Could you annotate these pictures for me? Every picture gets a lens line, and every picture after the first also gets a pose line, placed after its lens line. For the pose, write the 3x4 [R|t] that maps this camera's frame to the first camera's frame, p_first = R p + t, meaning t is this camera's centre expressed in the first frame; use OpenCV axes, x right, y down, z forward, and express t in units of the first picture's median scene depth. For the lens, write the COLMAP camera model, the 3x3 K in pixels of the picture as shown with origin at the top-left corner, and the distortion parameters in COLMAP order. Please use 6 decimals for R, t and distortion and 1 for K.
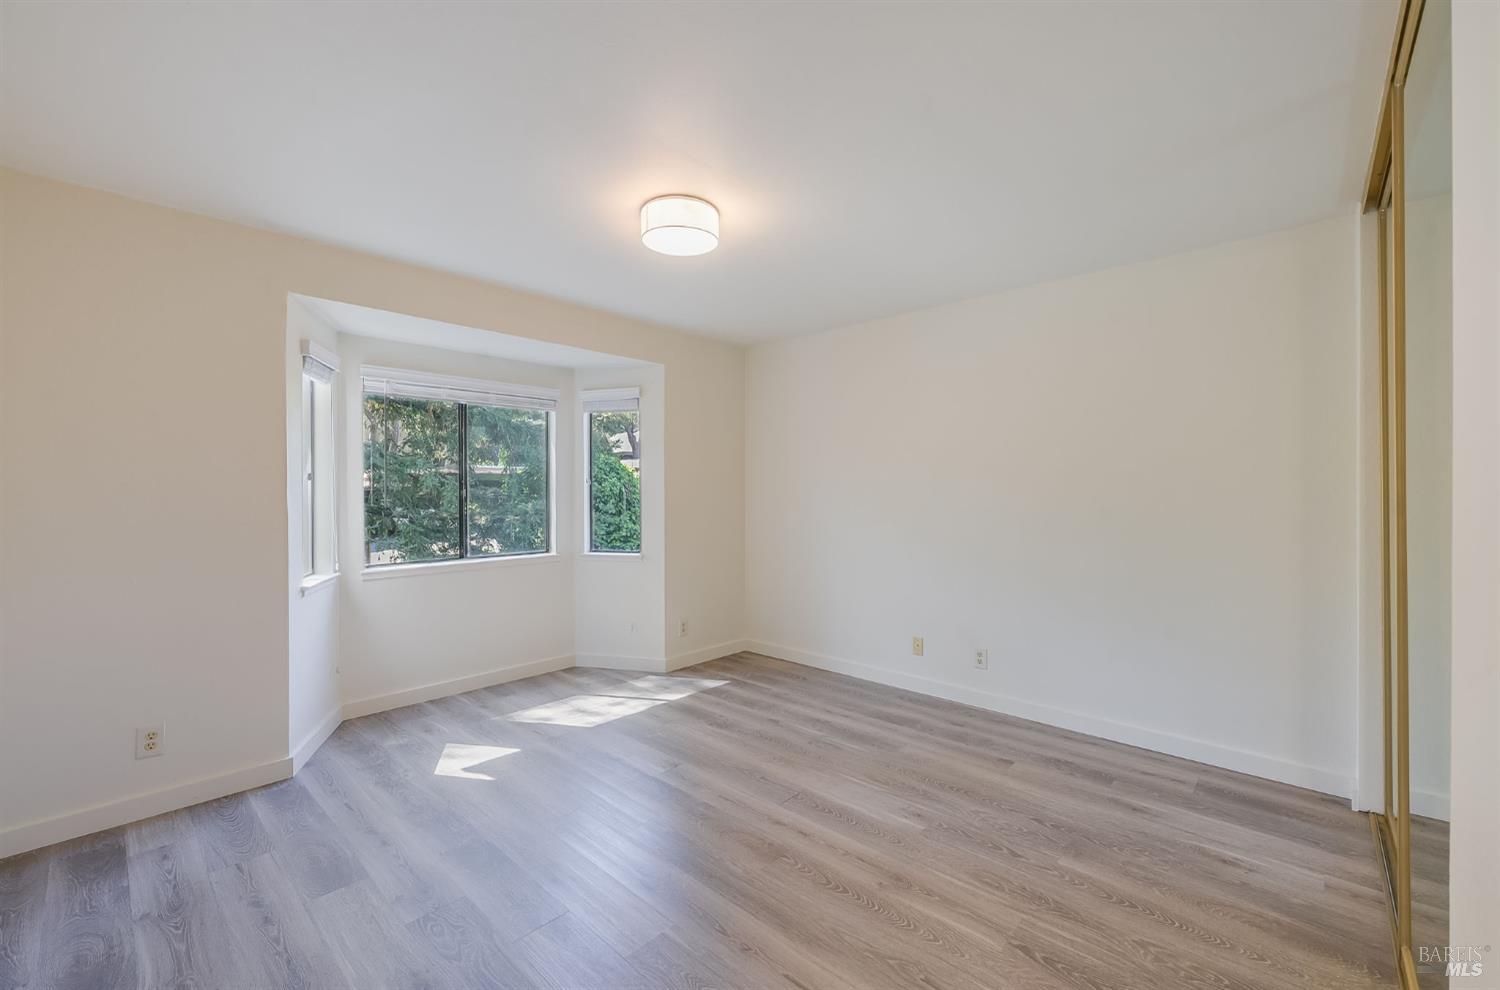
lens RADIAL K [[613.2, 0, 754.5], [0, 613.2, 495.5], [0, 0, 1]] dist [-0.004180, -0.000582]
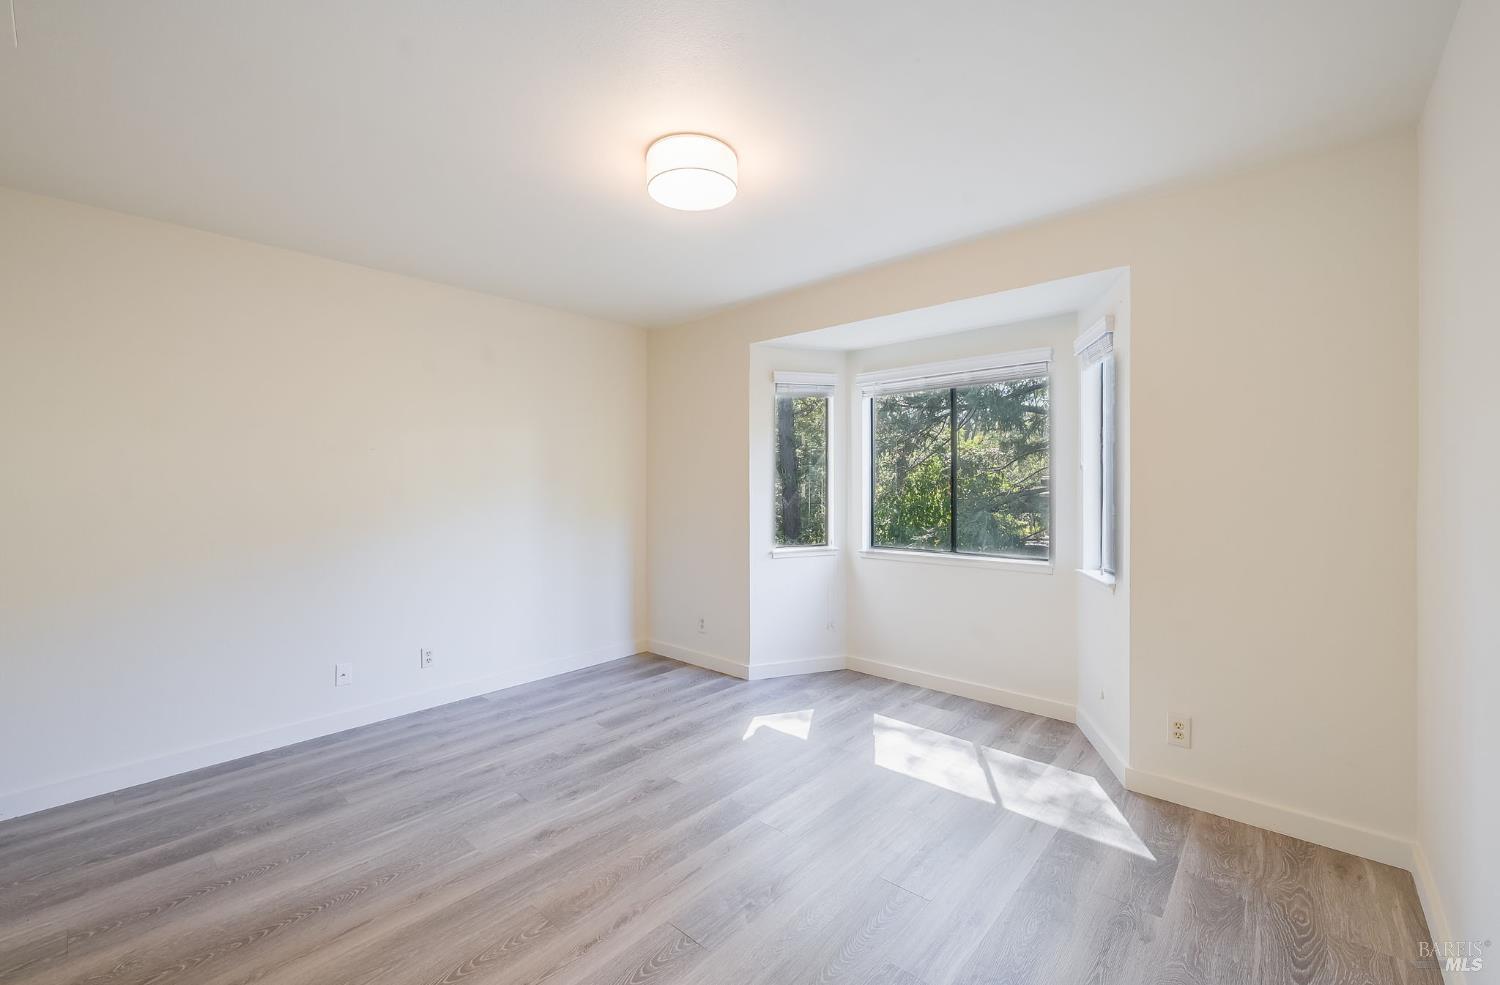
lens RADIAL K [[613.2, 0, 751.6], [0, 613.2, 480.4], [0, 0, 1]] dist [-0.004180, -0.000582]
pose [[0.001593, -0.001156, -0.999998, 0.501699], [-0.003021, 0.999995, -0.001161, -0.005981], [0.999994, 0.003022, 0.001589, 0.729808]]
